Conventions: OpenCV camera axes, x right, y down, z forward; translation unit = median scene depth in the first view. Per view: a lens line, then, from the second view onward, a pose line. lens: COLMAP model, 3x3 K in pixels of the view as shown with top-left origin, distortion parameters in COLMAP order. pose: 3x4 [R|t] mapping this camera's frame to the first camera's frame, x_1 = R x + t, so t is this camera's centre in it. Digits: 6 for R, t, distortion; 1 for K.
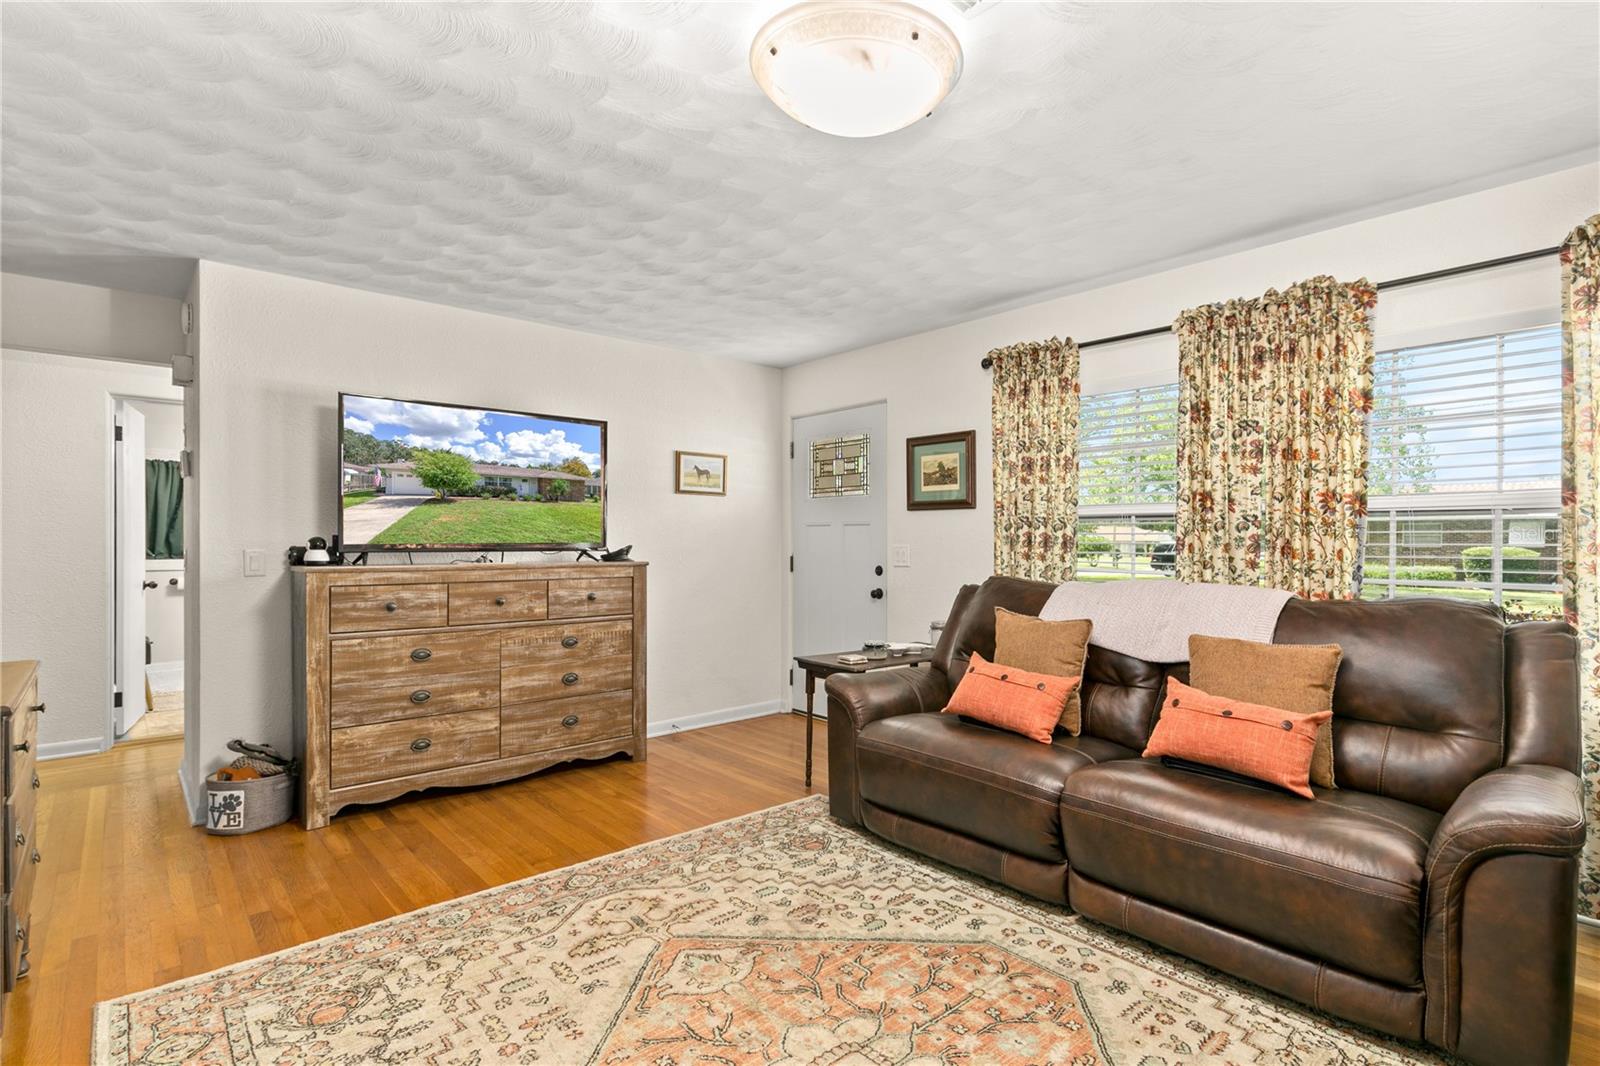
lens RADIAL K [[725.9, 0, 799.8], [0, 725.9, 541.1], [0, 0, 1]] dist [0.000354, -0.000700]
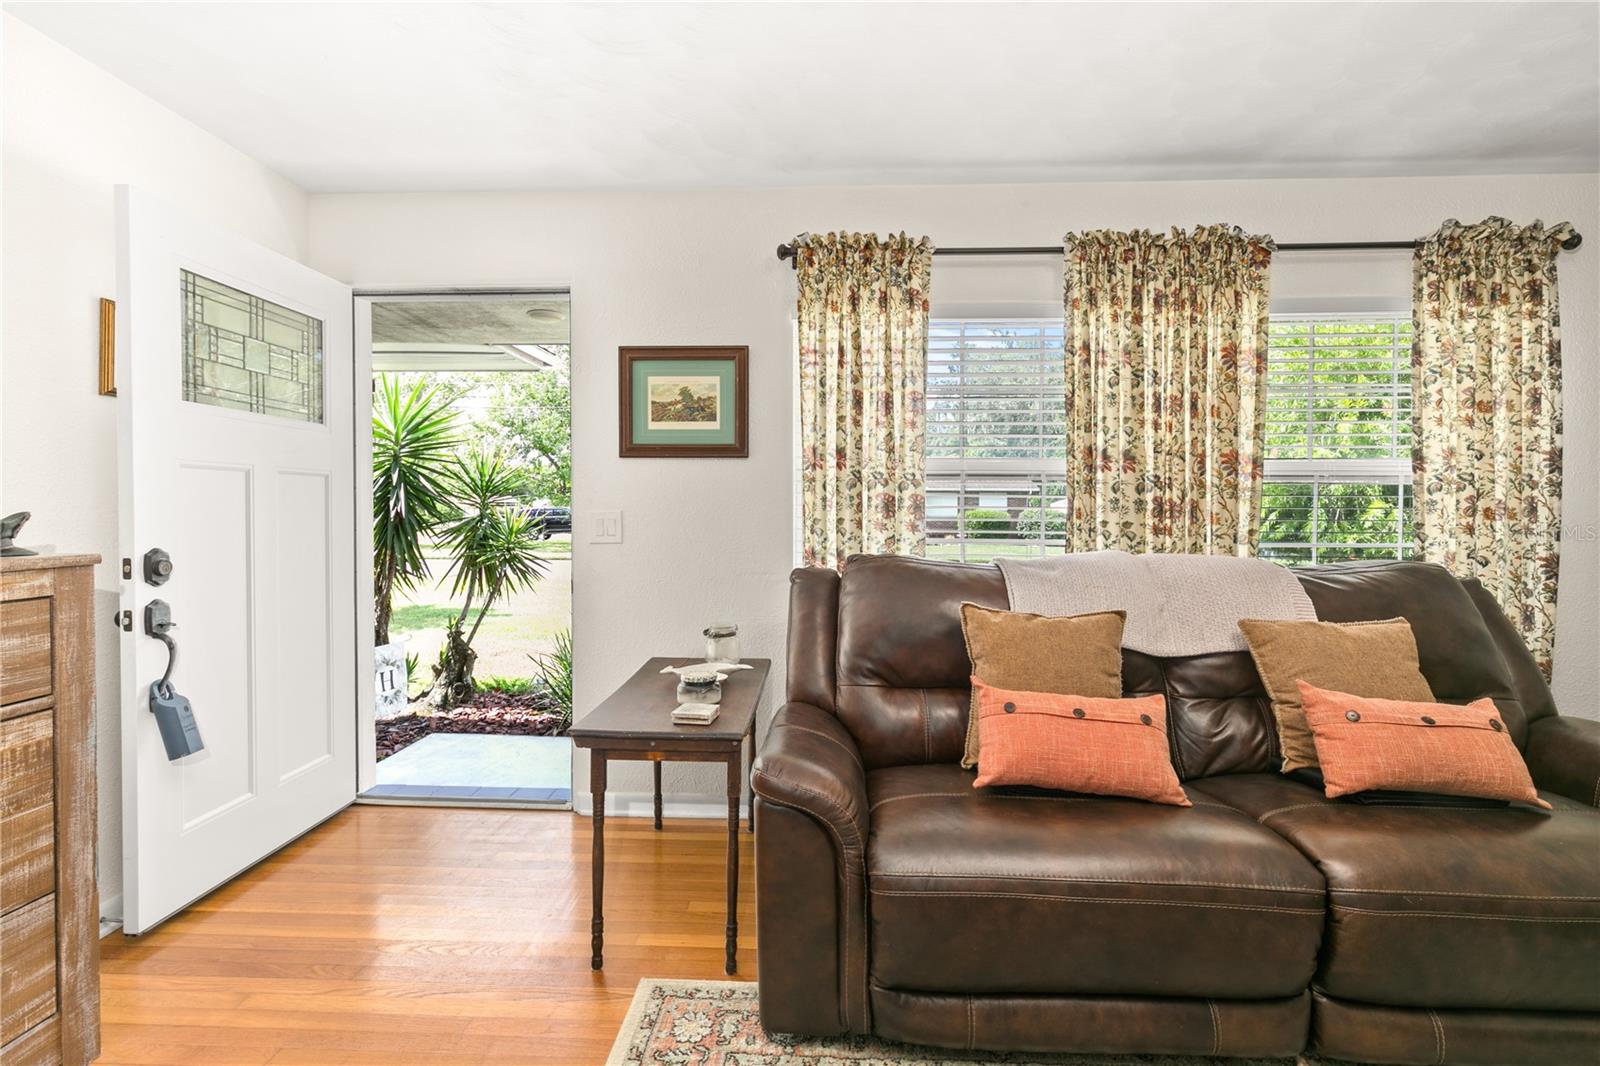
lens RADIAL K [[725.9, 0, 792.8], [0, 725.9, 521.4], [0, 0, 1]] dist [0.000354, -0.000700]
pose [[0.704322, -0.012357, 0.709773, -0.265984], [-0.001605, 0.999818, 0.018999, 0.003618], [-0.709878, -0.014521, 0.704175, 0.548180]]
